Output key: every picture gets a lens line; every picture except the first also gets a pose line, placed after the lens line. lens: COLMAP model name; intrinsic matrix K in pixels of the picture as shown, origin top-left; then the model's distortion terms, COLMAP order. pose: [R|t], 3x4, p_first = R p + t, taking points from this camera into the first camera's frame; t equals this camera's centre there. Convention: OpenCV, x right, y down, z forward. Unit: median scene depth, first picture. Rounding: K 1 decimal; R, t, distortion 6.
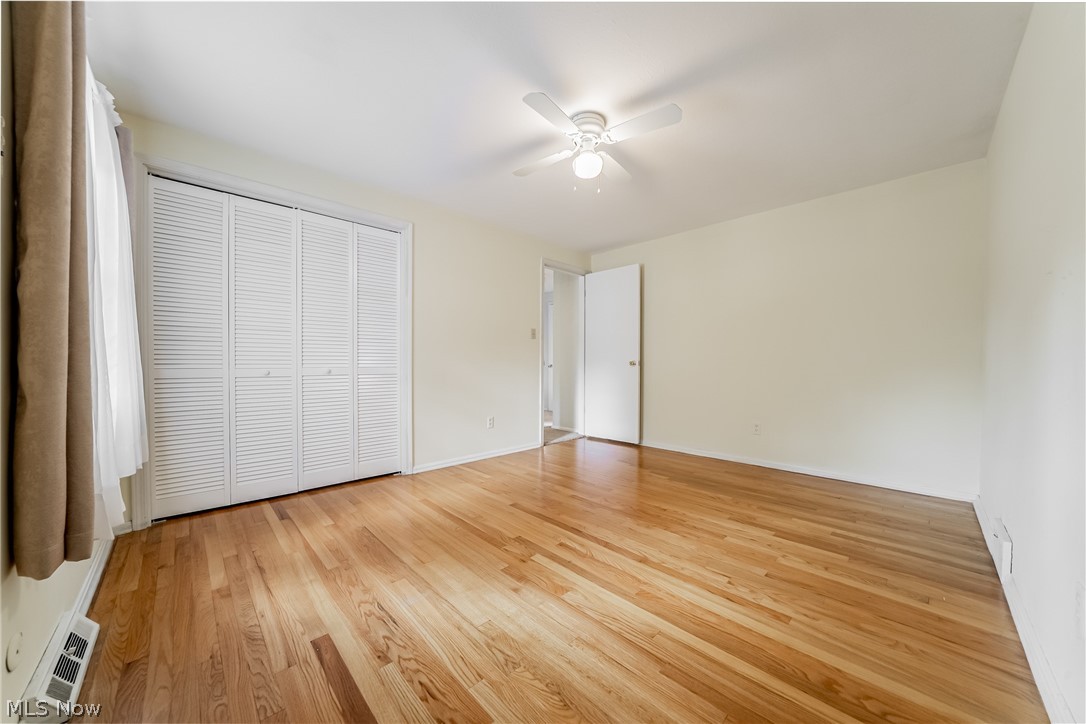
lens RADIAL K [[375.8, 0, 545.2], [0, 375.8, 367.9], [0, 0, 1]] dist [-0.022870, 0.000322]
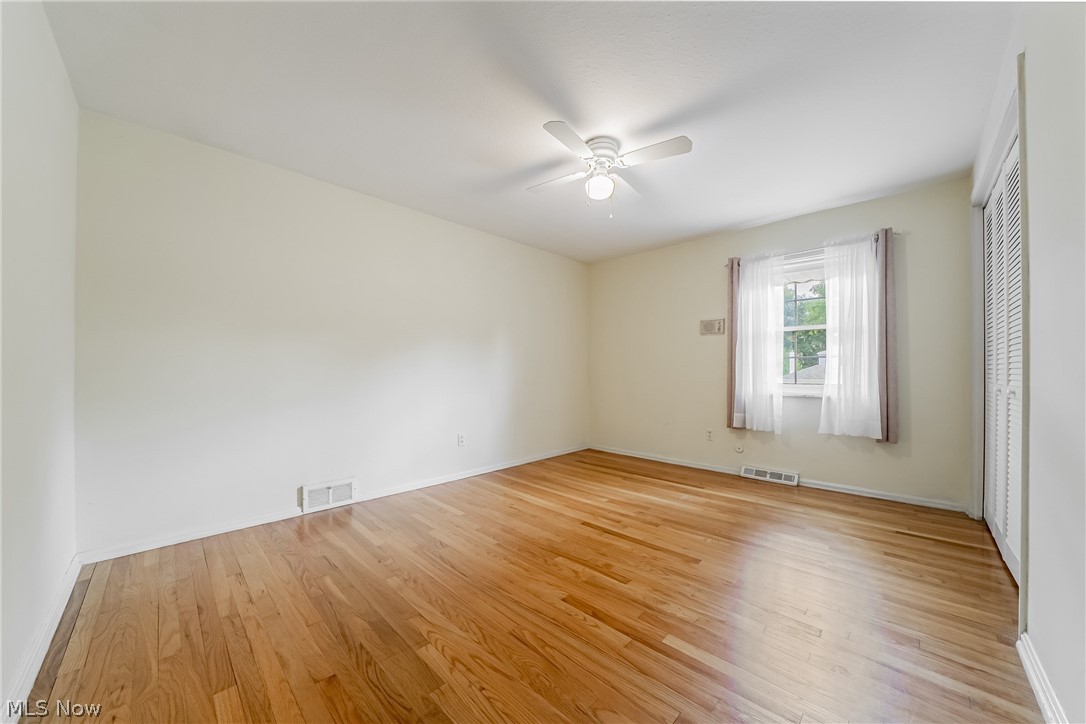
lens RADIAL K [[375.8, 0, 545.2], [0, 375.8, 367.9], [0, 0, 1]] dist [-0.022870, 0.000322]
pose [[-0.999929, -0.003506, -0.011350, 0.288104], [-0.003526, 0.999992, 0.001687, -0.042635], [0.011344, 0.001727, -0.999934, 2.122831]]
